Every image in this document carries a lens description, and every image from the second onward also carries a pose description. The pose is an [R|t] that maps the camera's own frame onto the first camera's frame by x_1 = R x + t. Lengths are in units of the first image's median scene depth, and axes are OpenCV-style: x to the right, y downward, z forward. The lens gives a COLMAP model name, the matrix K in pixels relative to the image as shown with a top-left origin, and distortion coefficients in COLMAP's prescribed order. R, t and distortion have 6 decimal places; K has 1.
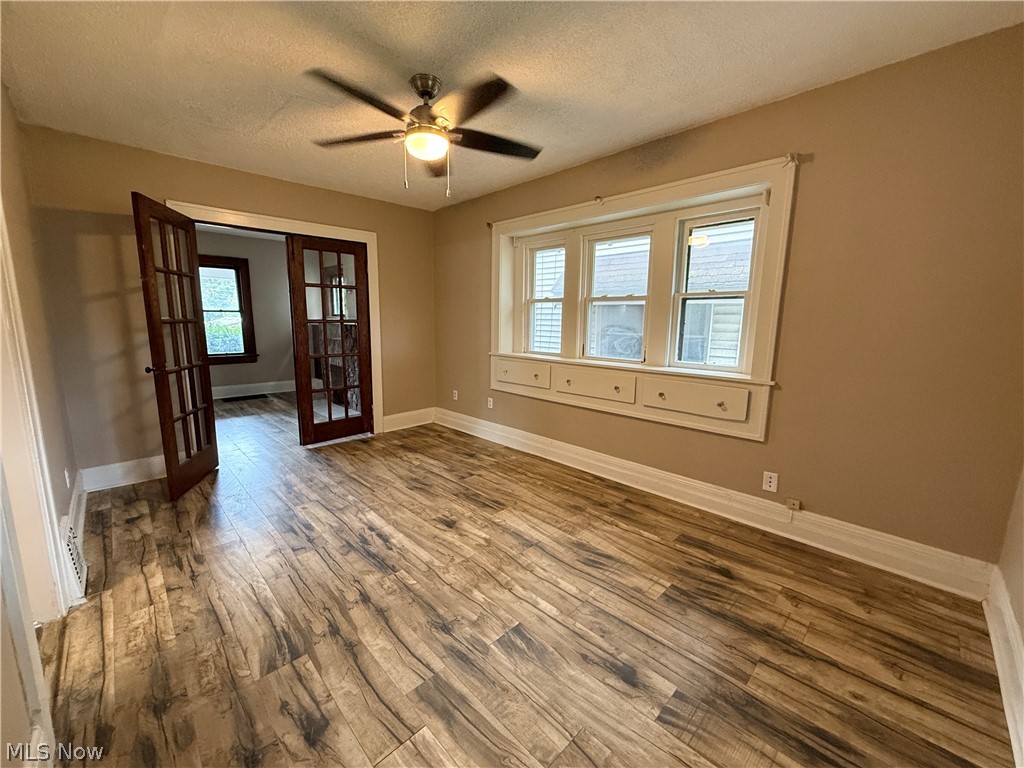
lens RADIAL K [[408.3, 0, 508.7], [0, 408.3, 385.2], [0, 0, 1]] dist [-0.001990, 0.000338]
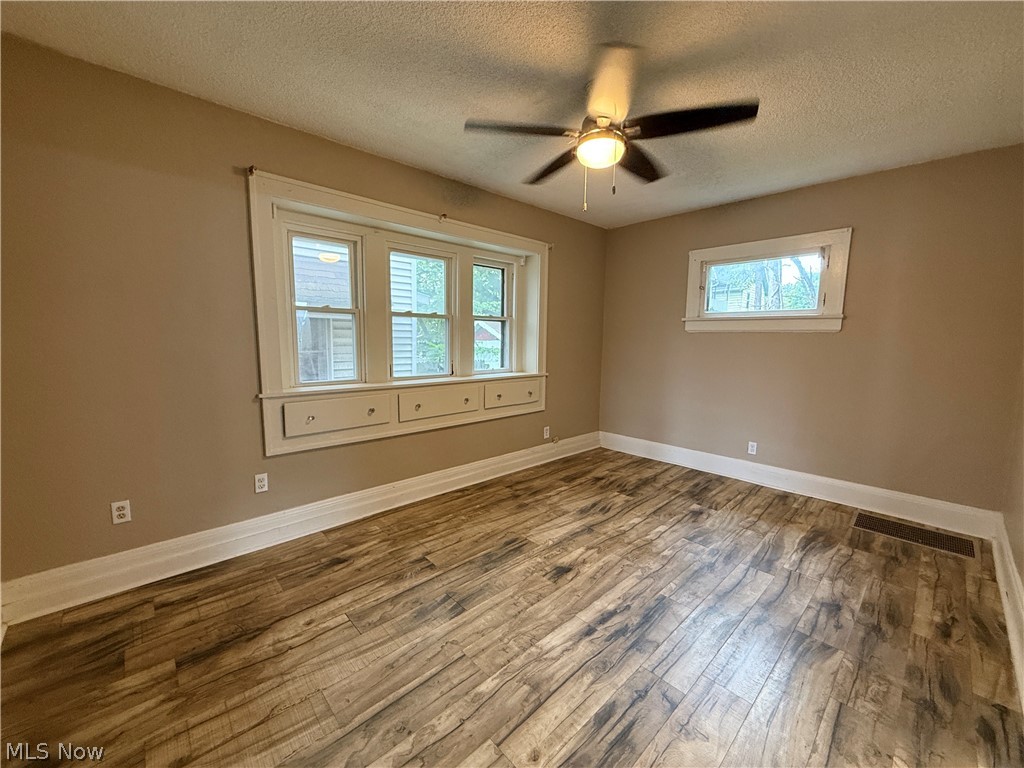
lens RADIAL K [[408.3, 0, 508.7], [0, 408.3, 385.2], [0, 0, 1]] dist [-0.001990, 0.000338]
pose [[0.020022, -0.128762, 0.991473, -0.954661], [0.150309, 0.980789, 0.124339, -0.177940], [-0.988436, 0.146538, 0.038992, 1.005687]]
